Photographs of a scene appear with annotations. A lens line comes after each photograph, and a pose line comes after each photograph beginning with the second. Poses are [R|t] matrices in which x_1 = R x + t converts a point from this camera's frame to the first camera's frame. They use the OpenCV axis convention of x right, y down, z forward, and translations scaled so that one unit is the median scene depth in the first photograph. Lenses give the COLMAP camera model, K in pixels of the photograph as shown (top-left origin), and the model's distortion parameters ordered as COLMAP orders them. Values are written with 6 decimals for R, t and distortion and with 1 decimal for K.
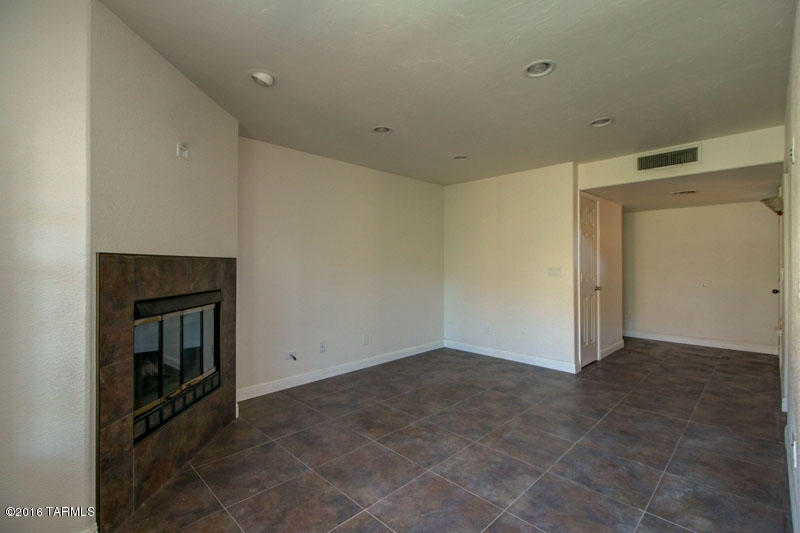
lens RADIAL K [[366.8, 0, 401.3], [0, 366.8, 266.7], [0, 0, 1]] dist [0.008001, -0.003216]
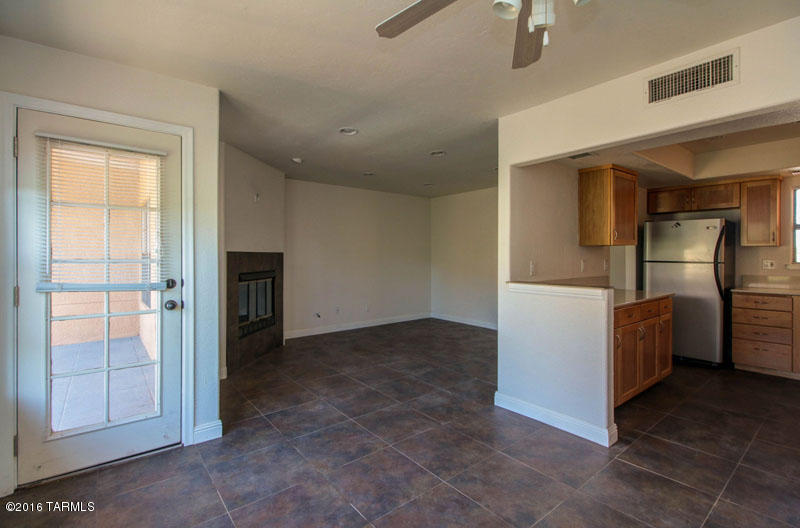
lens RADIAL K [[366.8, 0, 402.2], [0, 366.8, 257.8], [0, 0, 1]] dist [0.008001, -0.003216]
pose [[0.994322, -0.000172, -0.106415, 0.353532], [0.000067, 1.000000, -0.000986, 0.002396], [0.106415, 0.000973, 0.994321, -0.800035]]
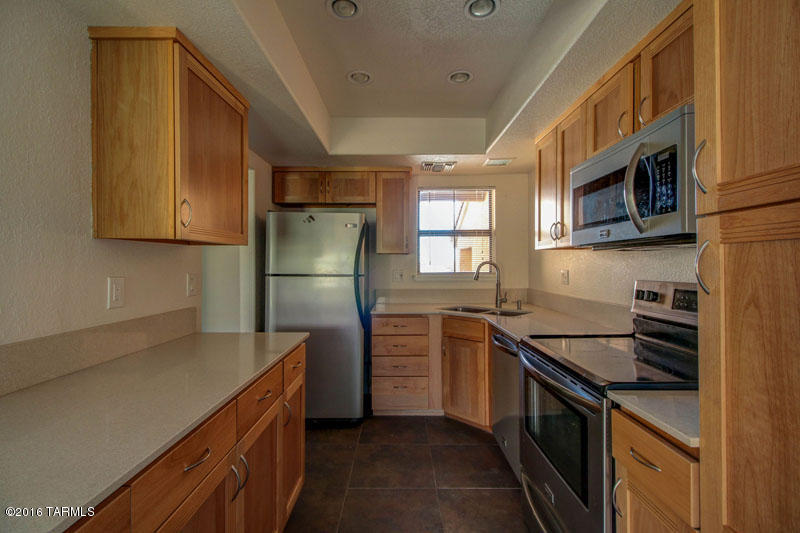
lens RADIAL K [[366.8, 0, 400.5], [0, 366.8, 268.2], [0, 0, 1]] dist [0.008001, -0.003216]
pose [[0.703737, -0.005697, 0.710438, 0.861421], [0.006445, 0.999978, 0.001635, -0.001486], [-0.710432, 0.003428, 0.703758, 0.090876]]
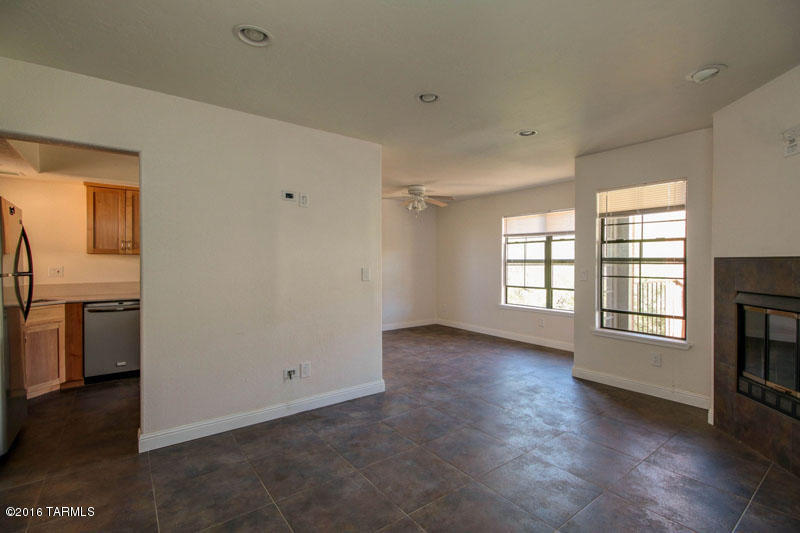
lens RADIAL K [[366.8, 0, 398.5], [0, 366.8, 266.2], [0, 0, 1]] dist [0.008001, -0.003216]
pose [[-0.989139, -0.001558, 0.146977, 0.265718], [0.001246, 0.999819, 0.018981, -0.021247], [-0.146980, 0.018958, -0.988958, 1.932324]]
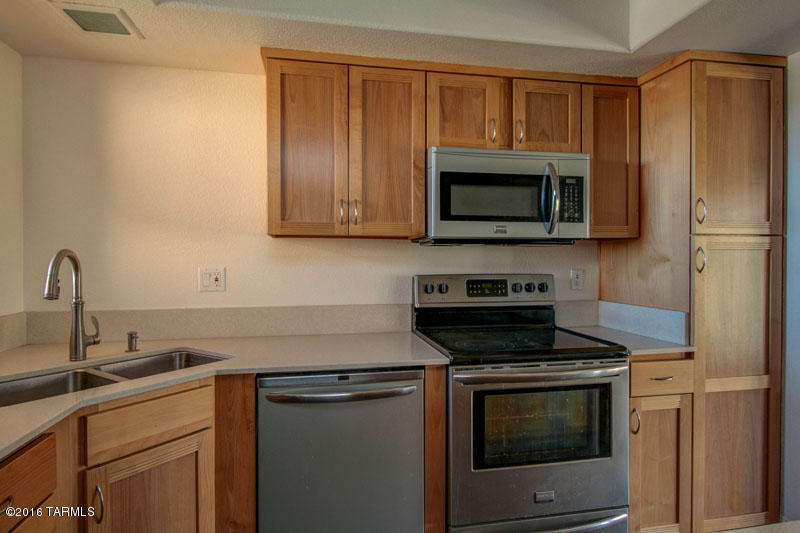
lens RADIAL K [[460.2, 0, 395.6], [0, 460.2, 263.0], [0, 0, 1]] dist [0.002517, -0.003300]
pose [[-0.823466, -0.001556, 0.567363, 1.232781], [0.007585, 0.999877, 0.013751, -0.009426], [-0.567315, 0.015627, -0.823353, 1.054767]]
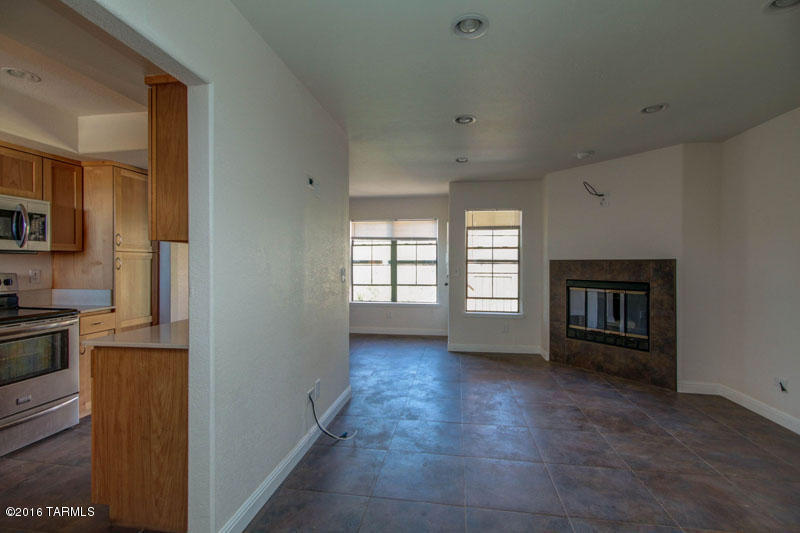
lens RADIAL K [[366.8, 0, 399.5], [0, 366.8, 264.1], [0, 0, 1]] dist [0.008001, -0.003216]
pose [[-0.809319, 0.000584, -0.587369, 1.210947], [-0.005947, 0.999940, 0.009188, -0.016392], [0.587339, 0.010929, -0.809267, 1.735864]]
